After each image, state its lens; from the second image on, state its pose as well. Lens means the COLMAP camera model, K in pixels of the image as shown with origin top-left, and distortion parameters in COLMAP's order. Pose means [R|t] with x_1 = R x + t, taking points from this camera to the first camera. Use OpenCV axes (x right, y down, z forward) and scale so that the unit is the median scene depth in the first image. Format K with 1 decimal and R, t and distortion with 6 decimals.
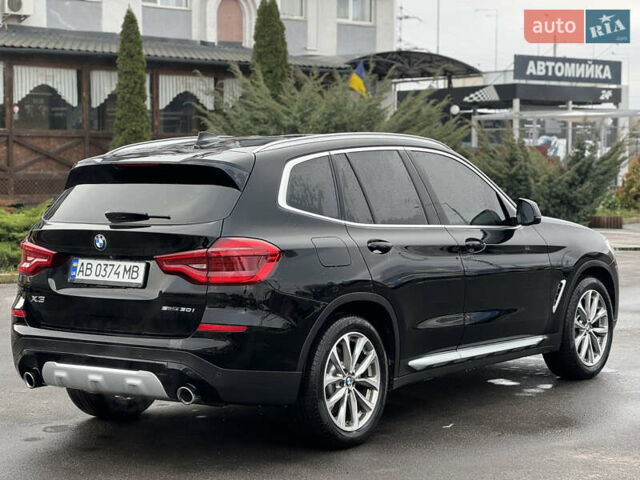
lens RADIAL K [[1518.8, 0, 345.4], [0, 1518.8, 239.2], [0, 0, 1]] dist [0.233096, 0.528515]
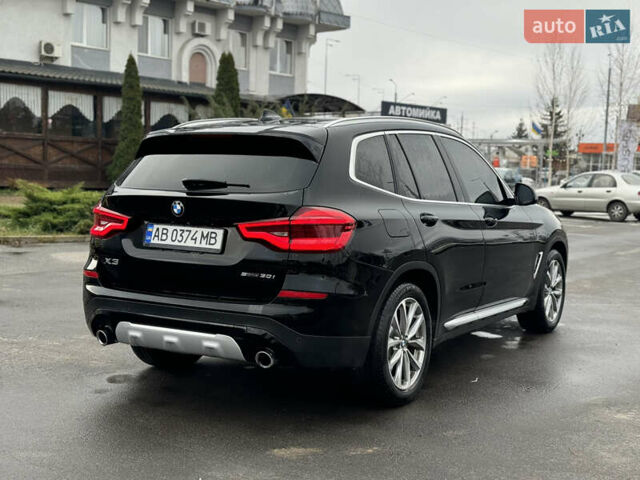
lens RADIAL K [[905.0, 0, 336.8], [0, 905.0, 244.0], [0, 0, 1]] dist [0.142866, 0.036505]
pose [[0.994115, 0.020707, 0.106331, -0.115633], [-0.023433, 0.999426, 0.024450, 0.008251], [-0.105763, -0.026797, 0.994030, 0.367523]]
